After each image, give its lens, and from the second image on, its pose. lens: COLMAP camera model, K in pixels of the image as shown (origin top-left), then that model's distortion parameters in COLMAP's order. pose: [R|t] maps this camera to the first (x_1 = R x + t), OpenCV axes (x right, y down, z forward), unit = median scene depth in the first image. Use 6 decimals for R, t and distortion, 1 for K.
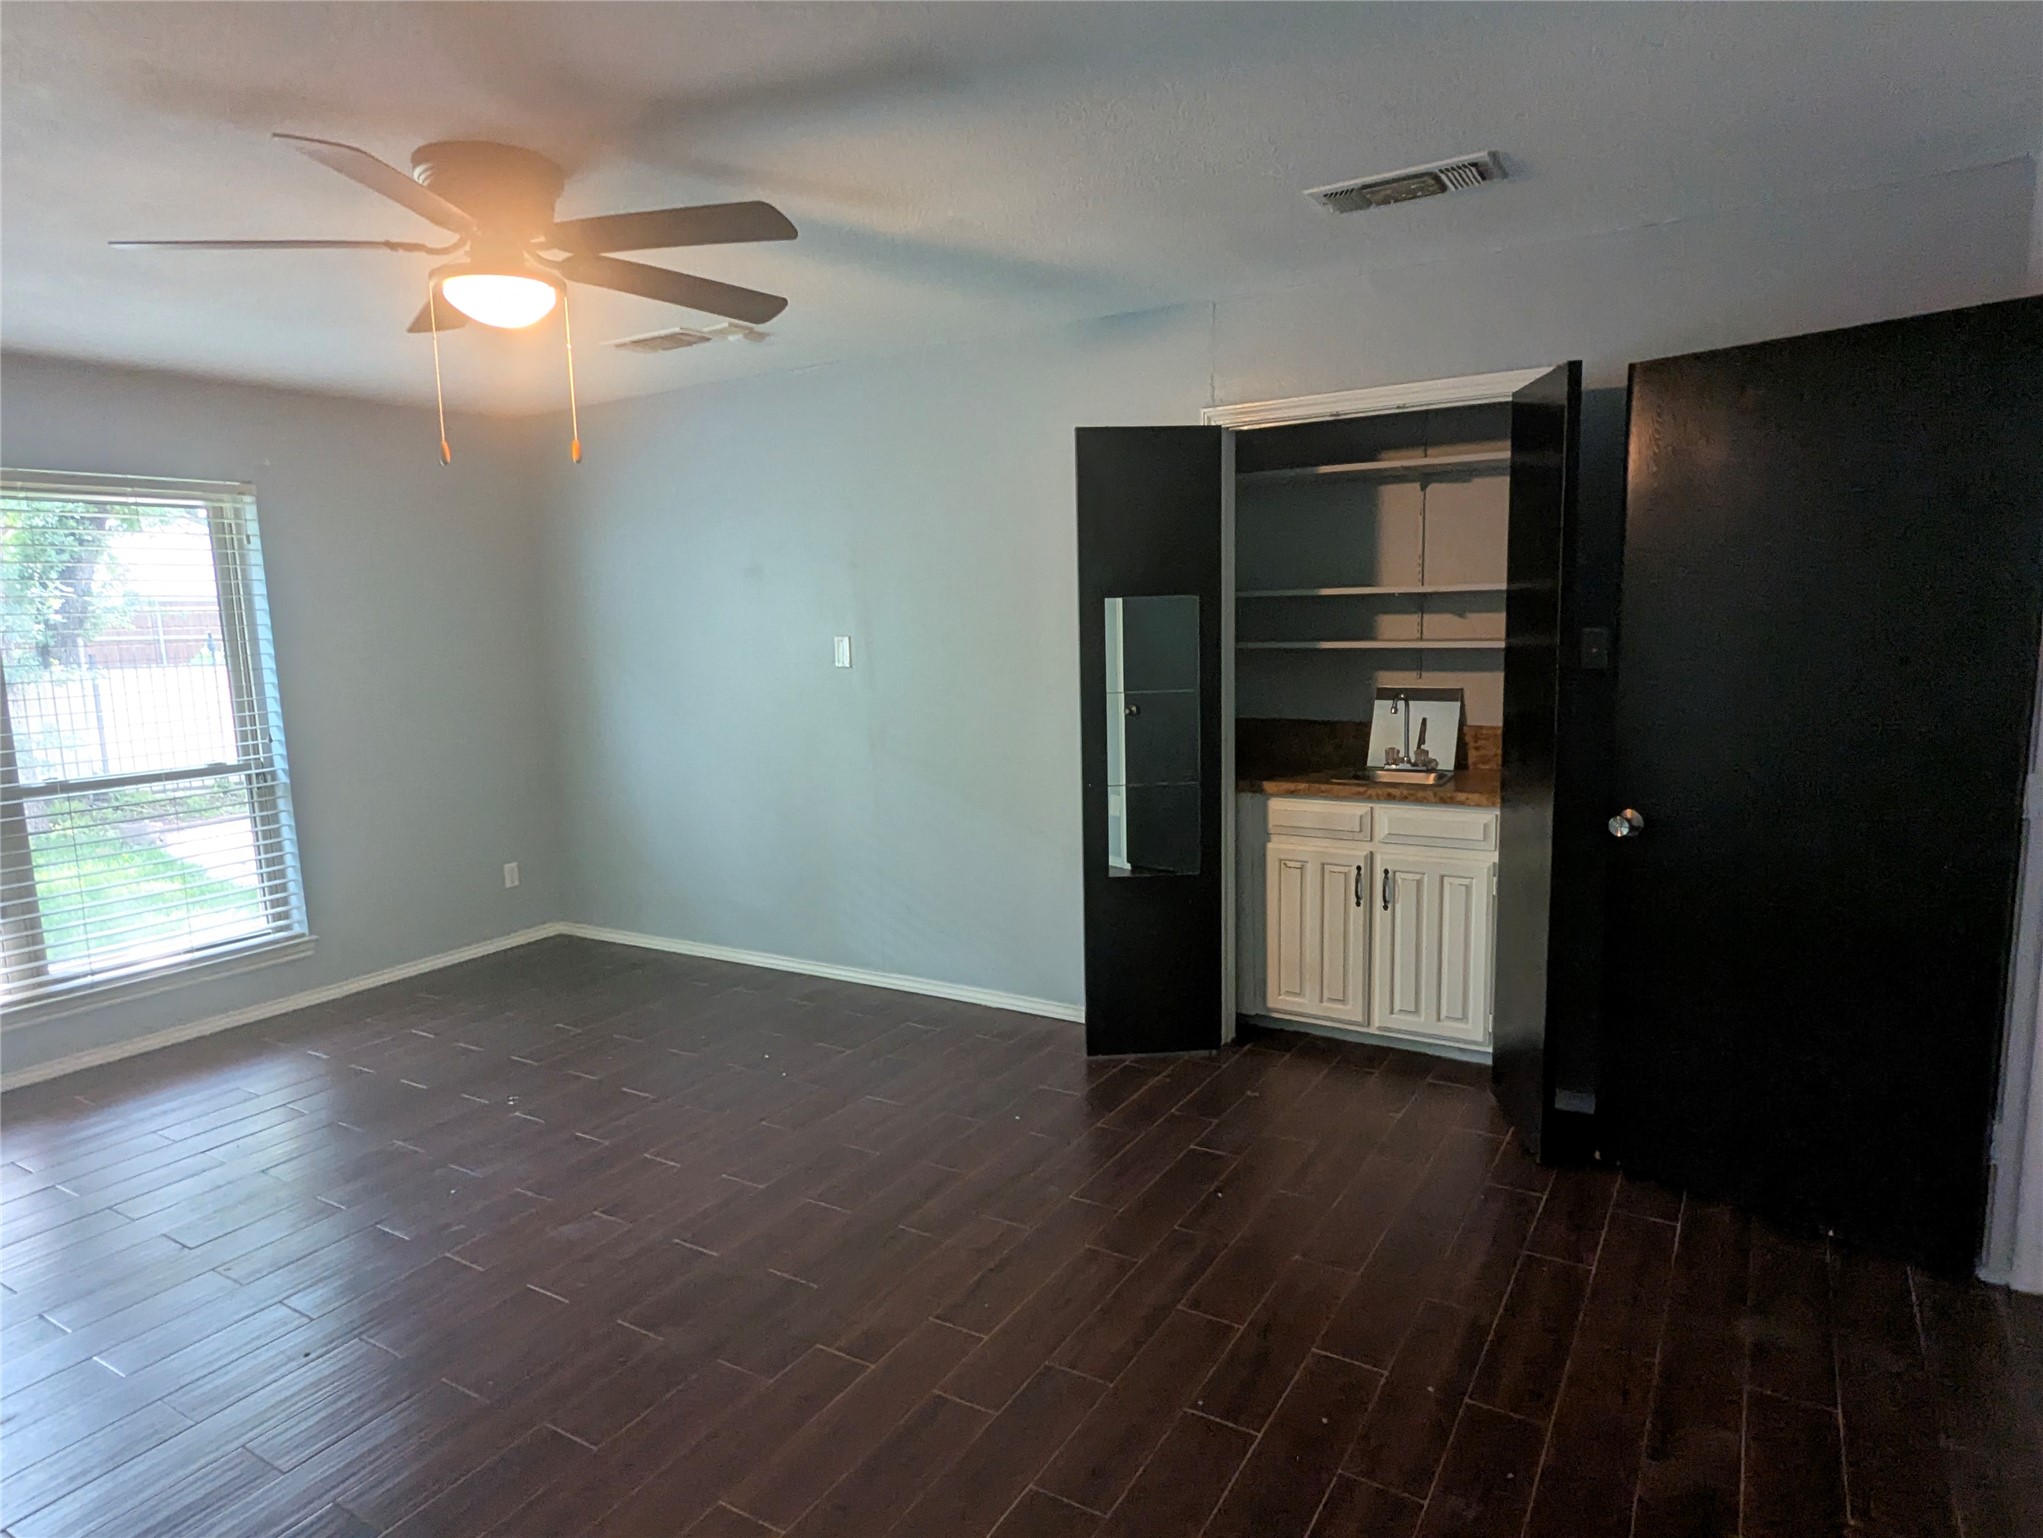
lens RADIAL K [[1167.3, 0, 1021.5], [0, 1167.3, 769.0], [0, 0, 1]] dist [-0.000907, -0.001101]
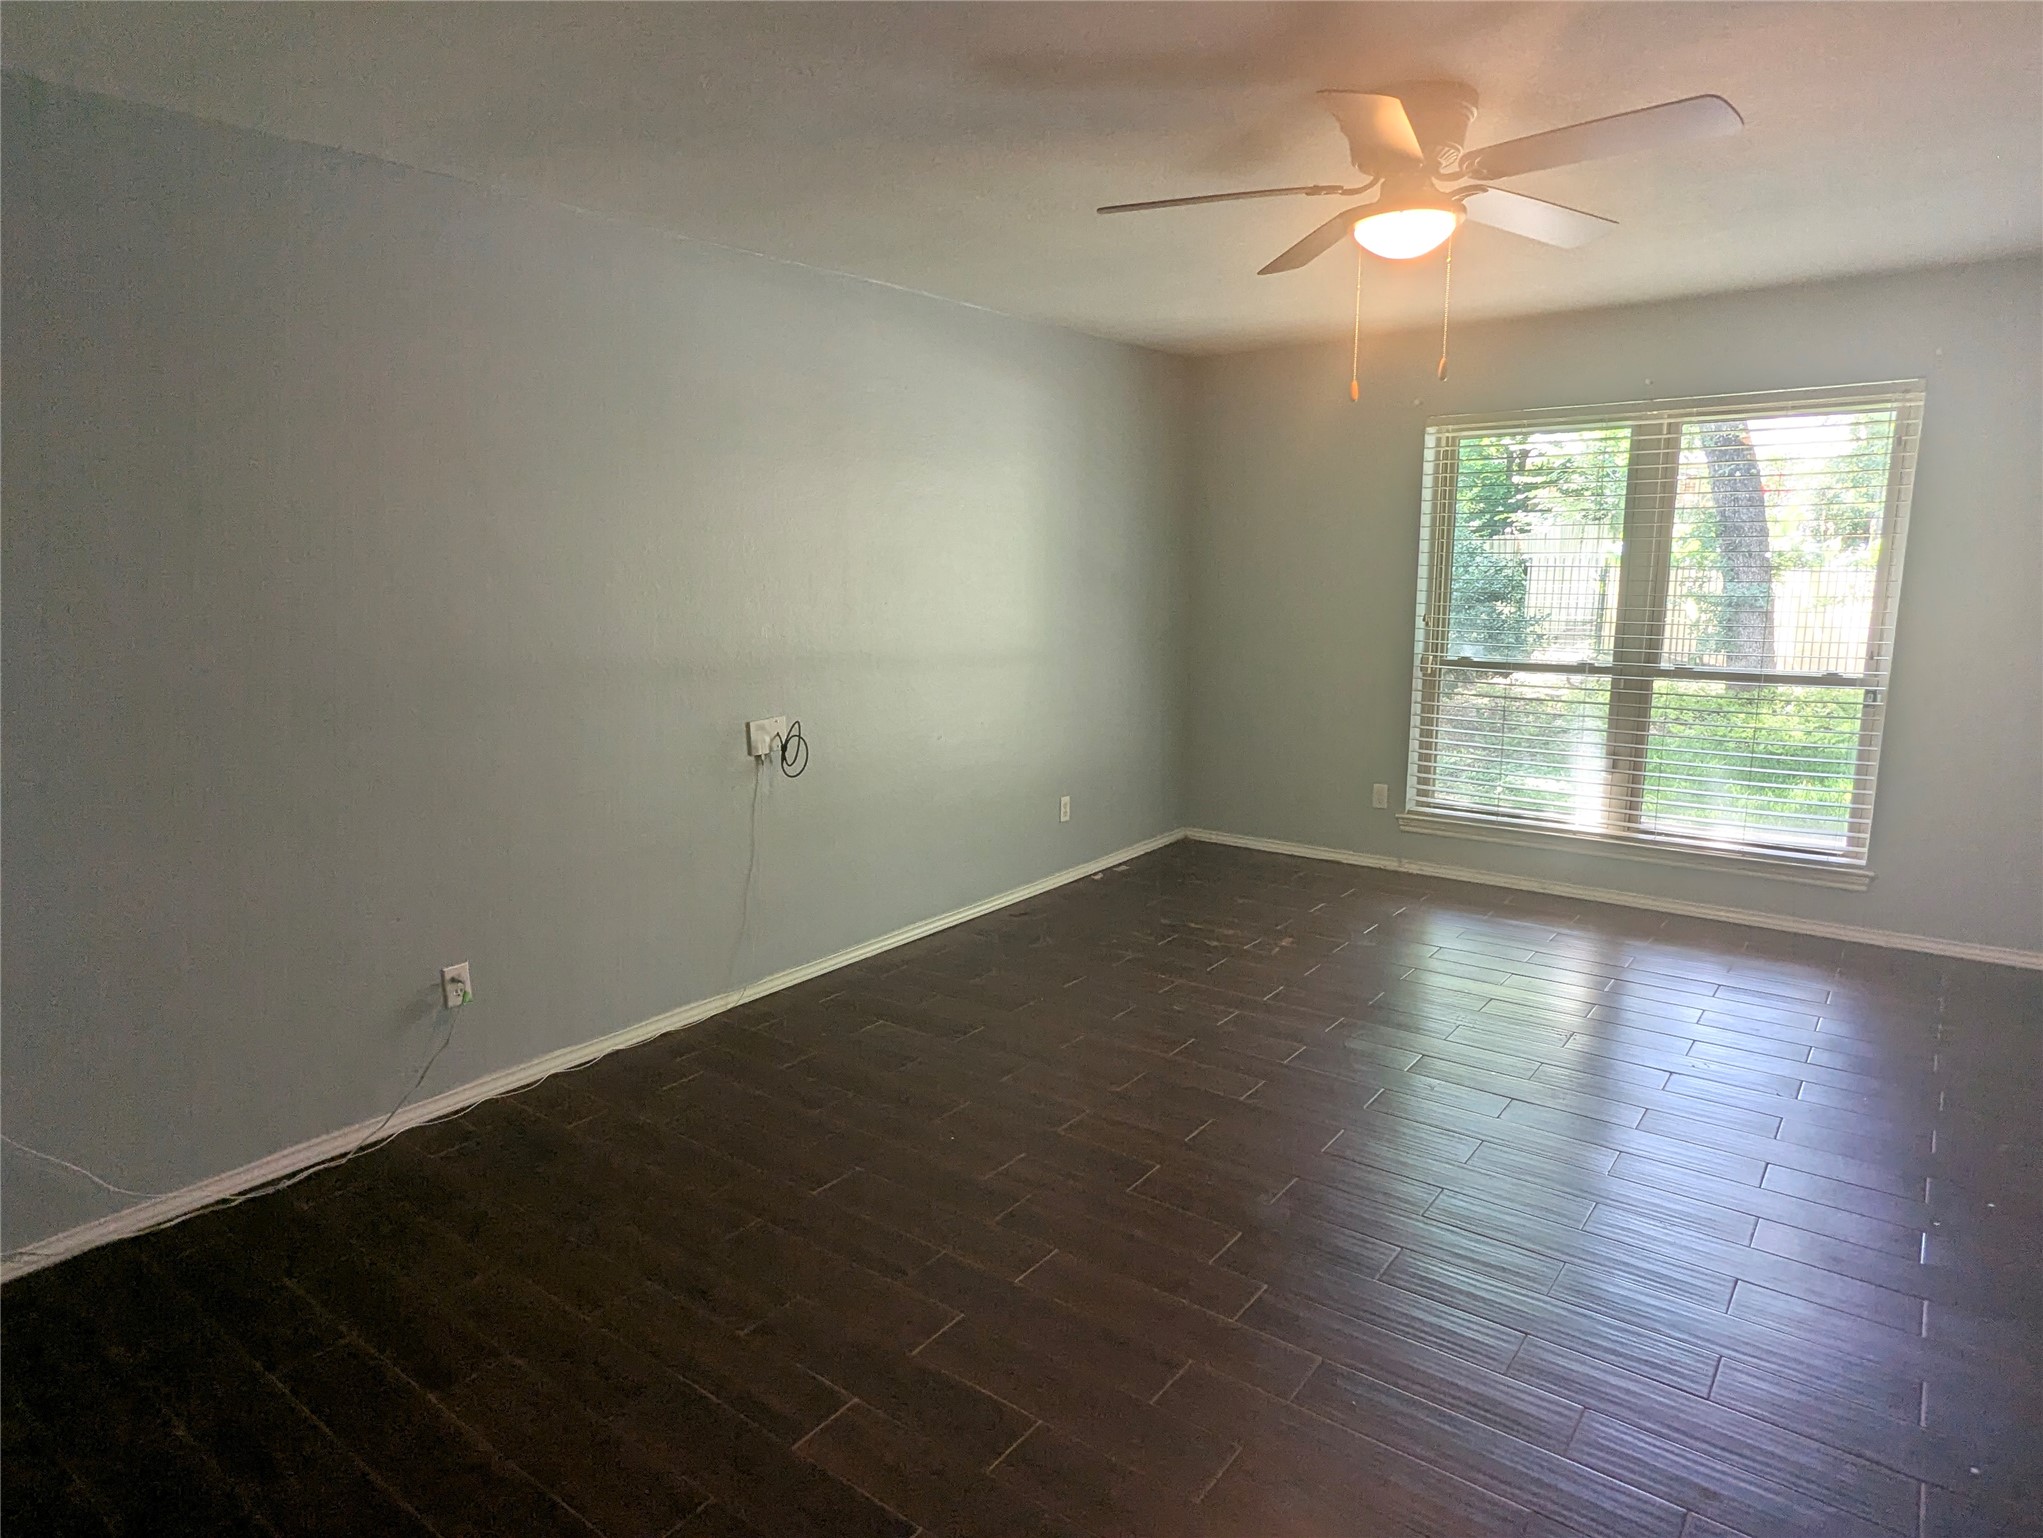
lens RADIAL K [[1167.3, 0, 1021.5], [0, 1167.3, 769.0], [0, 0, 1]] dist [-0.000907, -0.001101]
pose [[-0.065270, 0.213111, -0.974845, 0.371921], [-0.123196, 0.967734, 0.219804, -0.065539], [0.990234, 0.134444, -0.036910, 0.399357]]
